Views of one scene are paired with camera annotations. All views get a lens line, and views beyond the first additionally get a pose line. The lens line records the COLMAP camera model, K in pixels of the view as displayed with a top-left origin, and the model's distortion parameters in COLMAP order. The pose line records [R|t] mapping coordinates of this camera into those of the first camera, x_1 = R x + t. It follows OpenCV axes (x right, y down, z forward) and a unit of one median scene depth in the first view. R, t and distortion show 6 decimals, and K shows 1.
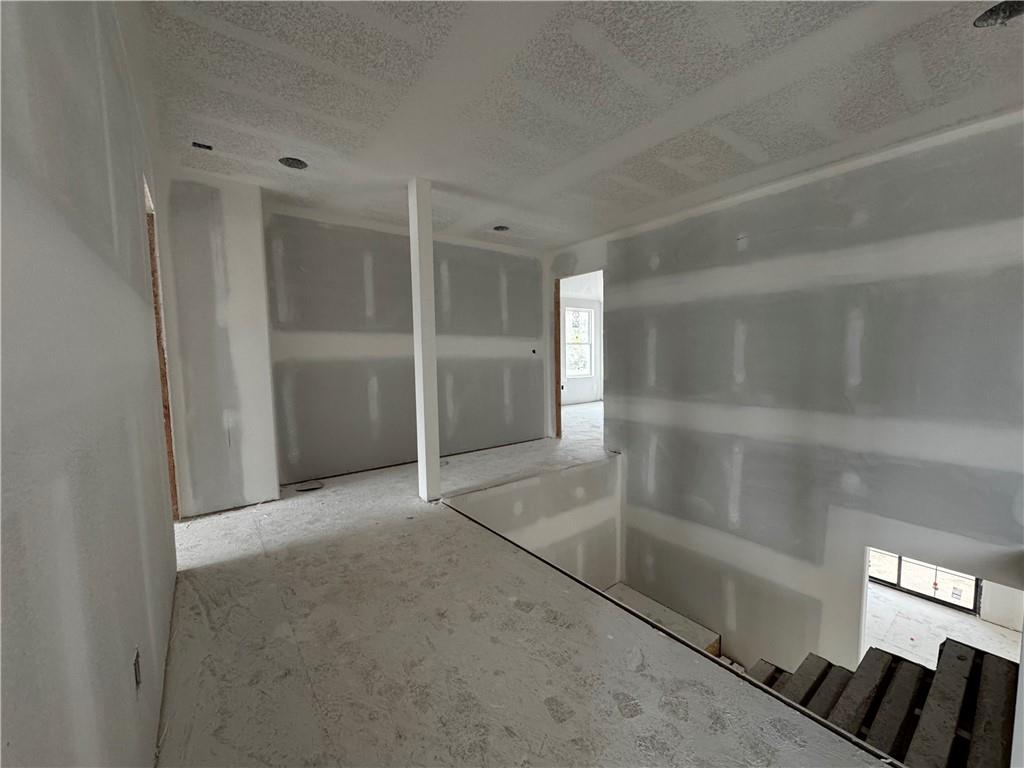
lens RADIAL K [[409.6, 0, 512.0], [0, 409.6, 384.0], [0, 0, 1]] dist [-0.001491, -0.000511]
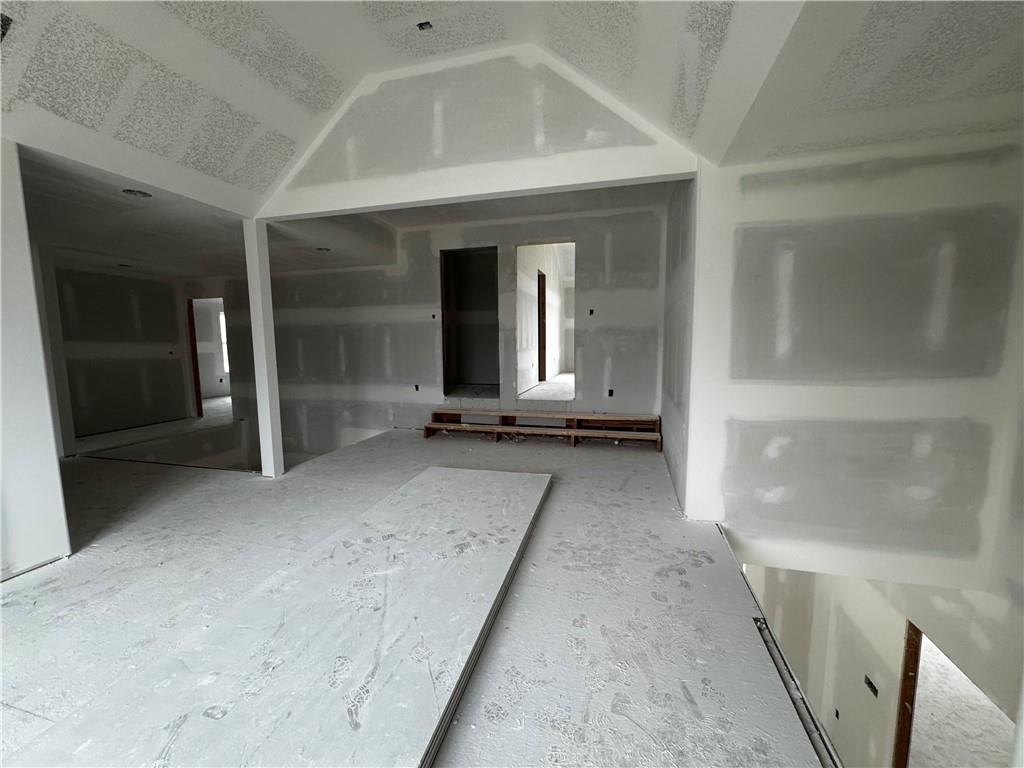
lens RADIAL K [[409.6, 0, 512.0], [0, 409.6, 384.0], [0, 0, 1]] dist [-0.001491, -0.000511]
pose [[0.794924, -0.057905, 0.603939, 0.142774], [0.042496, 0.998304, 0.039782, 0.016498], [-0.605218, -0.005959, 0.796037, -0.813090]]
